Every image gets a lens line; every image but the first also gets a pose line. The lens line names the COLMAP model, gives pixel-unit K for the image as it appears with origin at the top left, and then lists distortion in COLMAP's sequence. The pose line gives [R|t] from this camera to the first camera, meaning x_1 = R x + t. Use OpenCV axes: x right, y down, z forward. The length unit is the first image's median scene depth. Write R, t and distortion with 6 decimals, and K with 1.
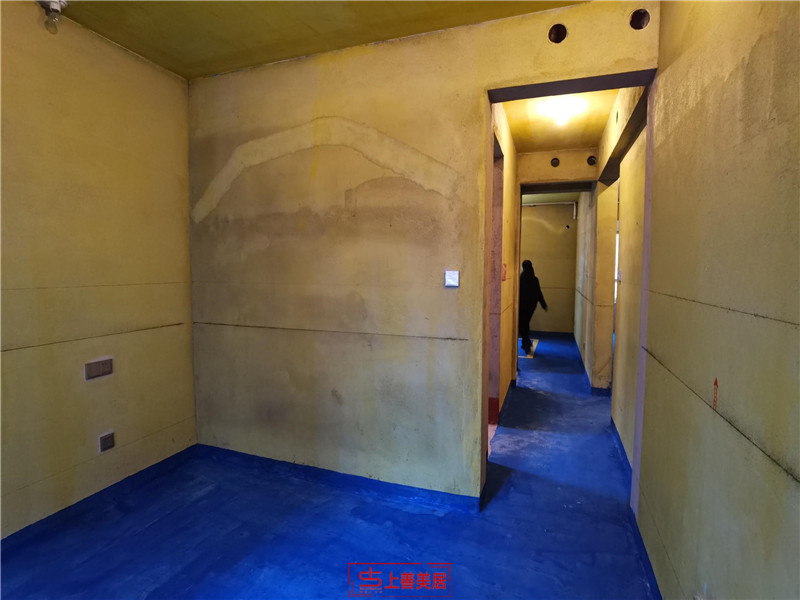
lens RADIAL K [[428.2, 0, 400.0], [0, 428.2, 300.0], [0, 0, 1]] dist [0.000373, 0.000052]
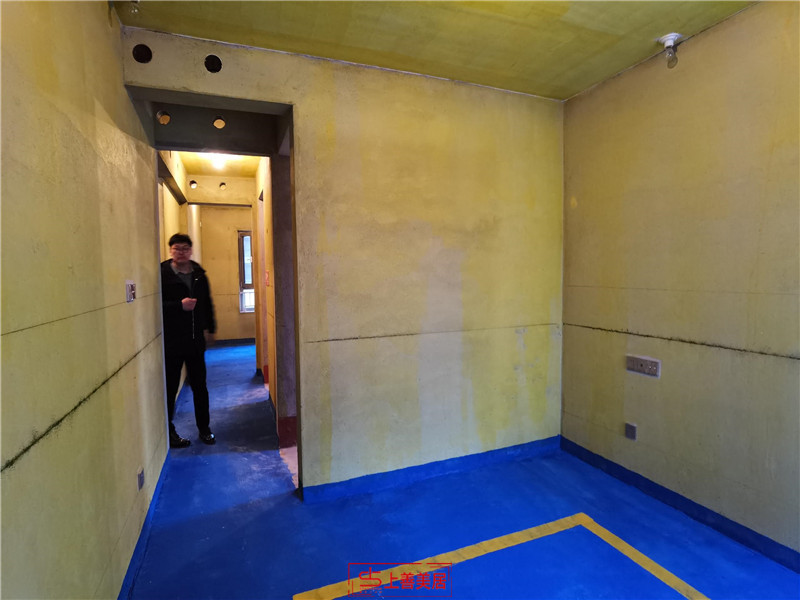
lens RADIAL K [[428.2, 0, 400.0], [0, 428.2, 300.0], [0, 0, 1]] dist [0.000373, 0.000052]
pose [[-0.752181, 0.033686, -0.658095, 0.739539], [-0.045874, 0.993593, 0.103291, -0.143195], [0.657357, 0.107883, -0.745817, 2.097226]]
